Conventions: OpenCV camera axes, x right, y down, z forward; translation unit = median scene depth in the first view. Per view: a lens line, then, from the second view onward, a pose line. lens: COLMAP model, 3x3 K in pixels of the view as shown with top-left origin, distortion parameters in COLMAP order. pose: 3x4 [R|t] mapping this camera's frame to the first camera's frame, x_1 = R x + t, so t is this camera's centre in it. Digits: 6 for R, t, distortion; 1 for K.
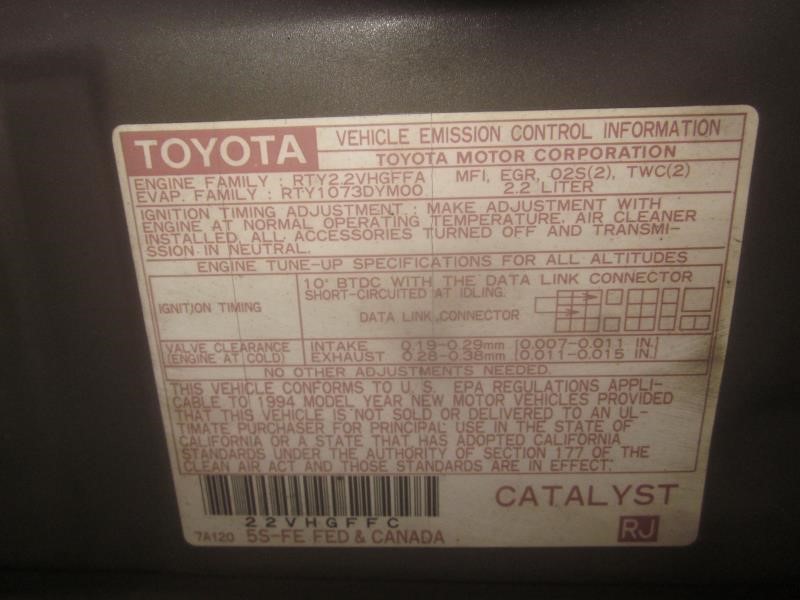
lens RADIAL K [[663.2, 0, 399.8], [0, 663.2, 299.5], [0, 0, 1]] dist [-0.047378, 0.022658]
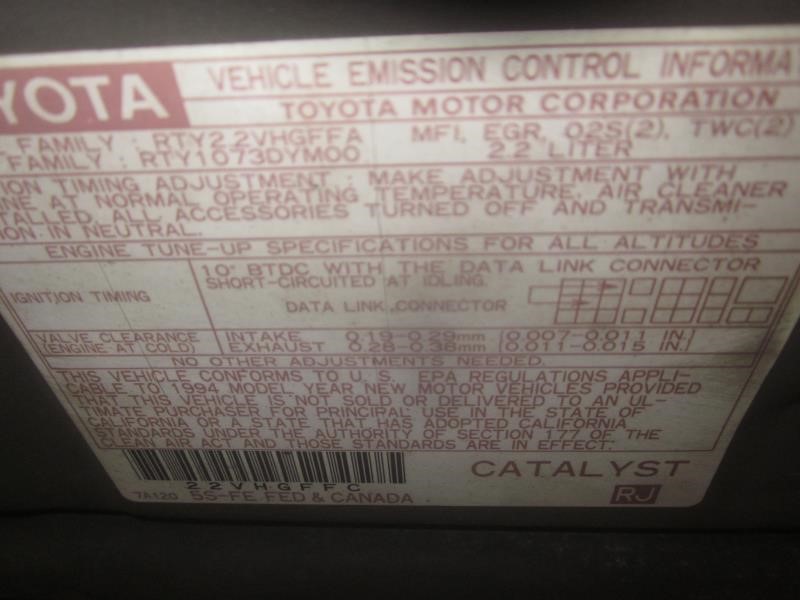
lens RADIAL K [[663.2, 0, 399.8], [0, 663.2, 299.4], [0, 0, 1]] dist [-0.047378, 0.022658]
pose [[0.999808, -0.018204, -0.007235, 0.070974], [0.019575, 0.914522, 0.404062, -0.277888], [-0.000738, -0.404126, 0.914703, 0.349544]]
